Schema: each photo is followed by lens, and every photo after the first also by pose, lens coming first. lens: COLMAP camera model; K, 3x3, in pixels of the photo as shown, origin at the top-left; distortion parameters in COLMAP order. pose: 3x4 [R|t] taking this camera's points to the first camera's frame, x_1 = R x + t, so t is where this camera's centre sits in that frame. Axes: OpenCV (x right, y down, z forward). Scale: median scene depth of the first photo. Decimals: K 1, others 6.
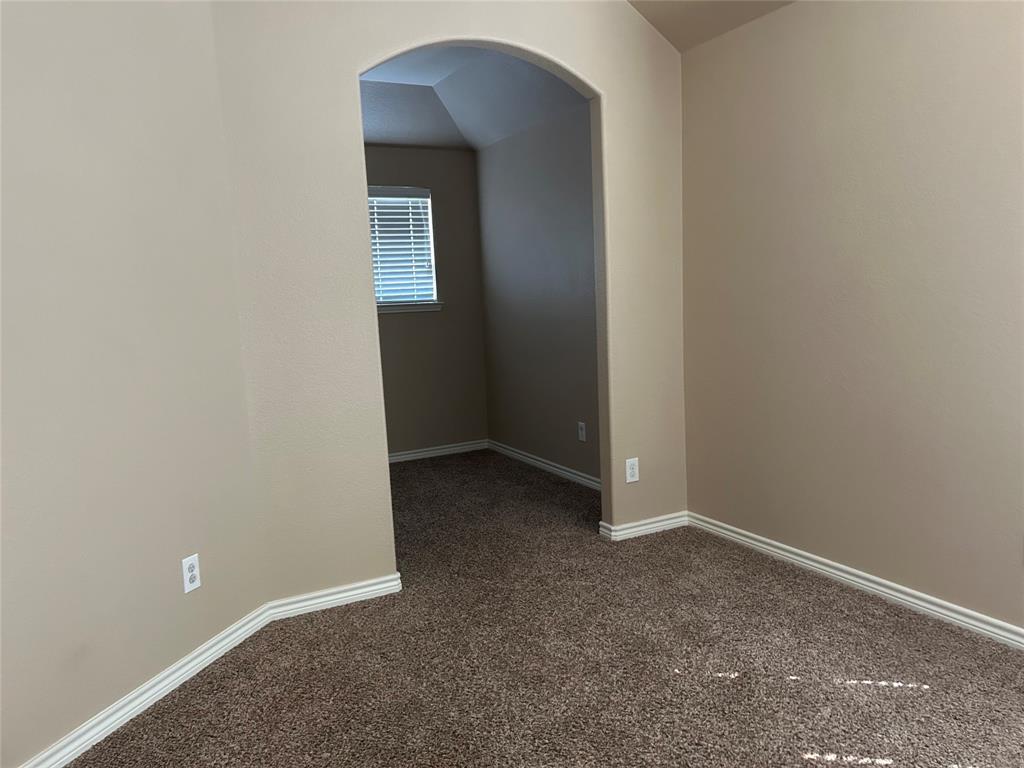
lens RADIAL K [[771.0, 0, 509.7], [0, 771.0, 380.0], [0, 0, 1]] dist [0.052848, -0.060155]
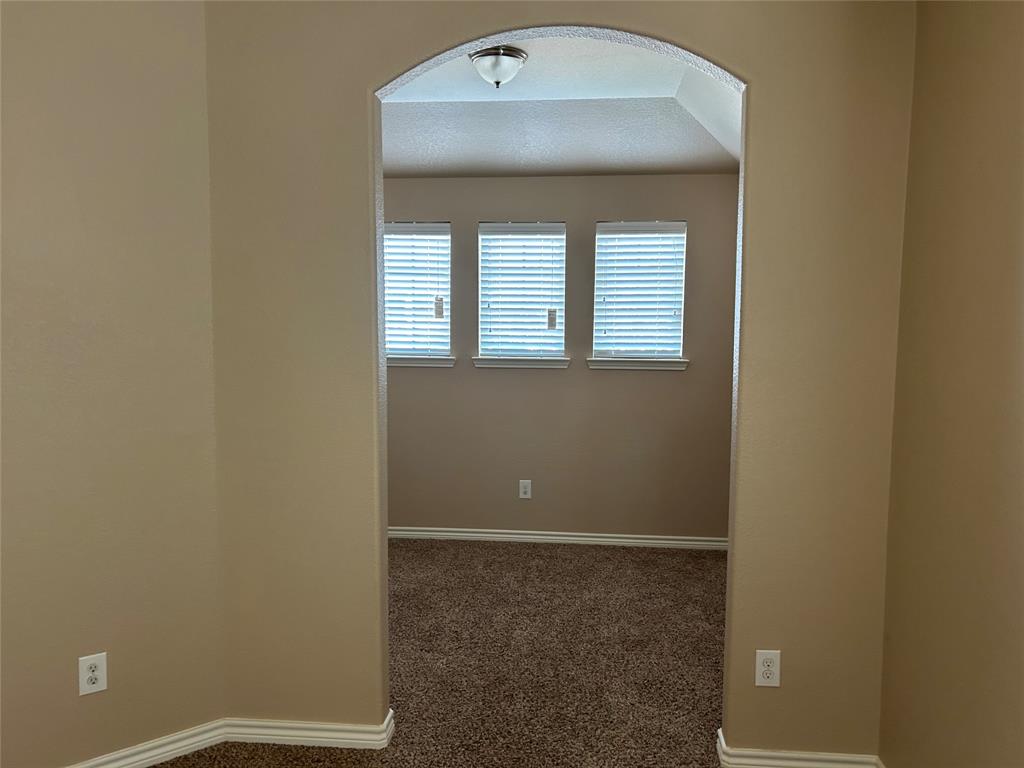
lens RADIAL K [[771.0, 0, 513.8], [0, 771.0, 389.1], [0, 0, 1]] dist [0.052848, -0.060155]
pose [[0.844395, 0.100121, -0.526283, 0.281024], [-0.112181, 0.993647, 0.009043, -0.087457], [0.523844, 0.051403, 0.850262, 0.324742]]
